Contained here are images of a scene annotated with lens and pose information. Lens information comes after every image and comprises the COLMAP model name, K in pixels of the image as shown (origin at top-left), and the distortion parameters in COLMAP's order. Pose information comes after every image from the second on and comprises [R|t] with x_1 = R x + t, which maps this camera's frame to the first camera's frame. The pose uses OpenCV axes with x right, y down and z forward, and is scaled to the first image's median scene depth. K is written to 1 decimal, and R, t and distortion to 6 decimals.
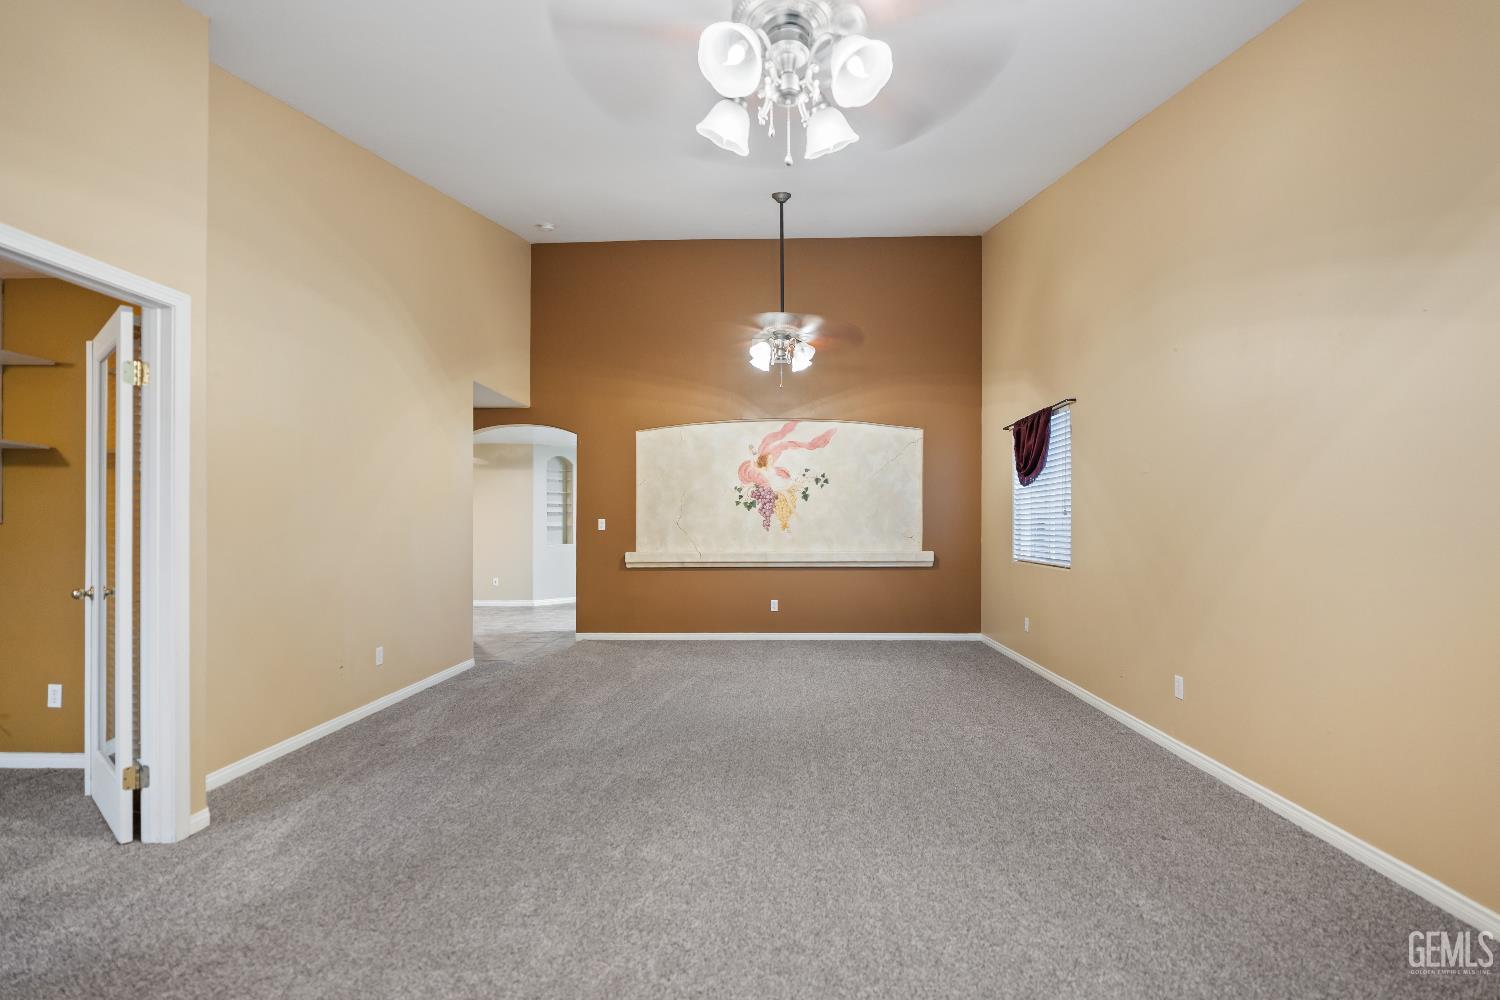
lens RADIAL K [[674.8, 0, 751.6], [0, 674.8, 514.9], [0, 0, 1]] dist [-0.006557, 0.000142]
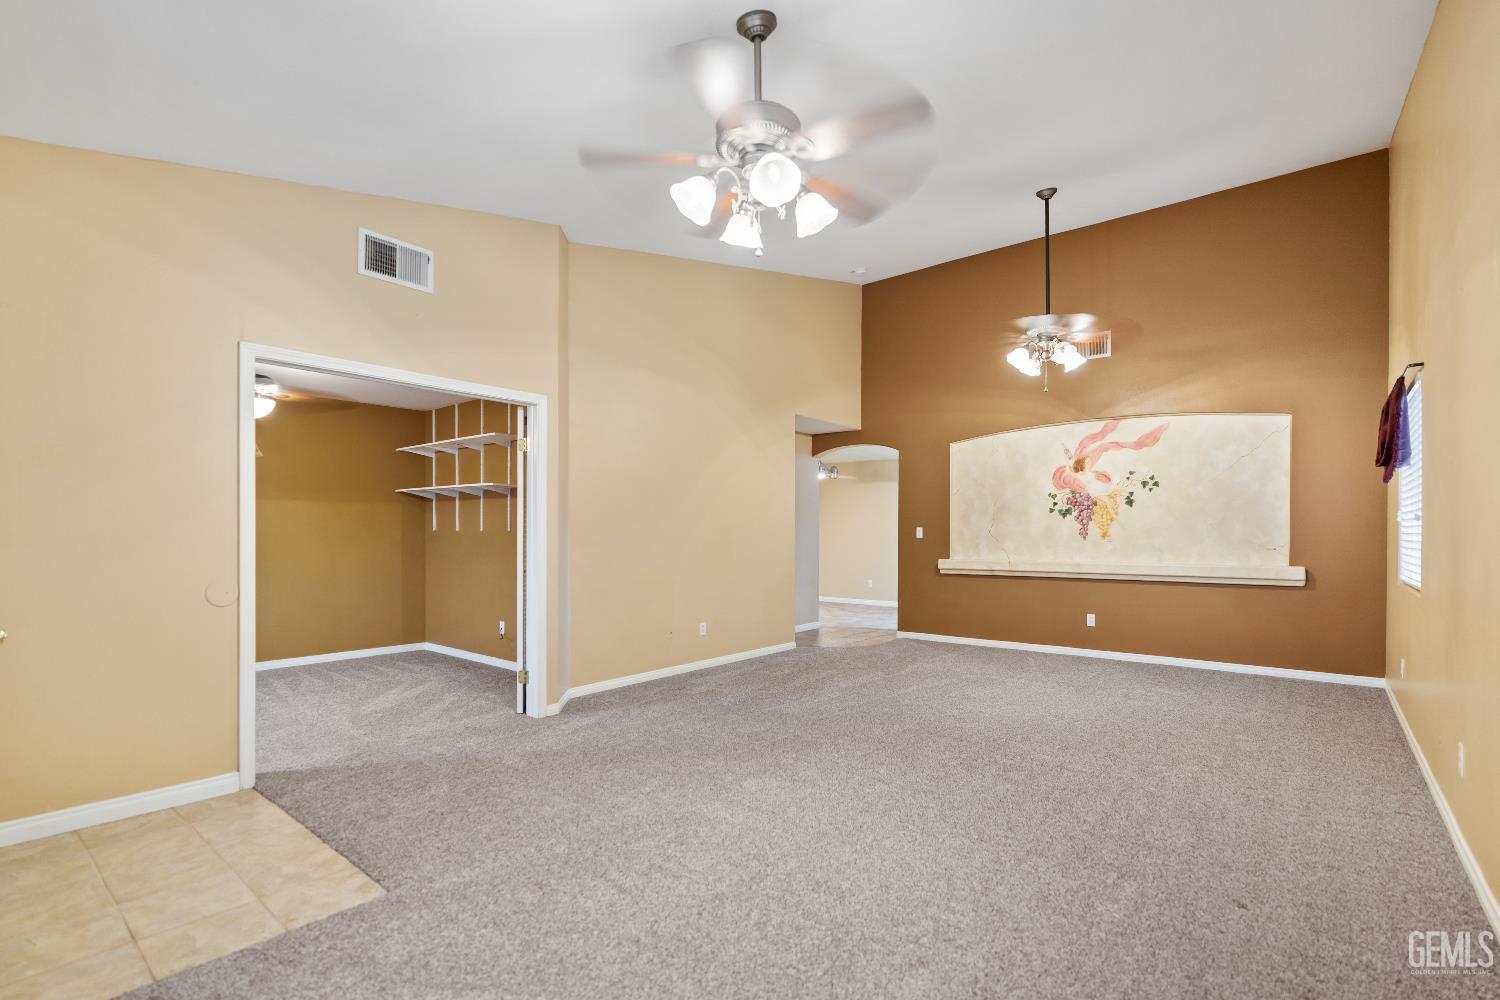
lens RADIAL K [[674.8, 0, 765.7], [0, 674.8, 522.7], [0, 0, 1]] dist [-0.006557, 0.000142]
pose [[0.802839, -0.006489, -0.596161, 0.229356], [0.006316, 0.999977, -0.002380, -0.000534], [0.596163, -0.001855, 0.802861, -0.011189]]
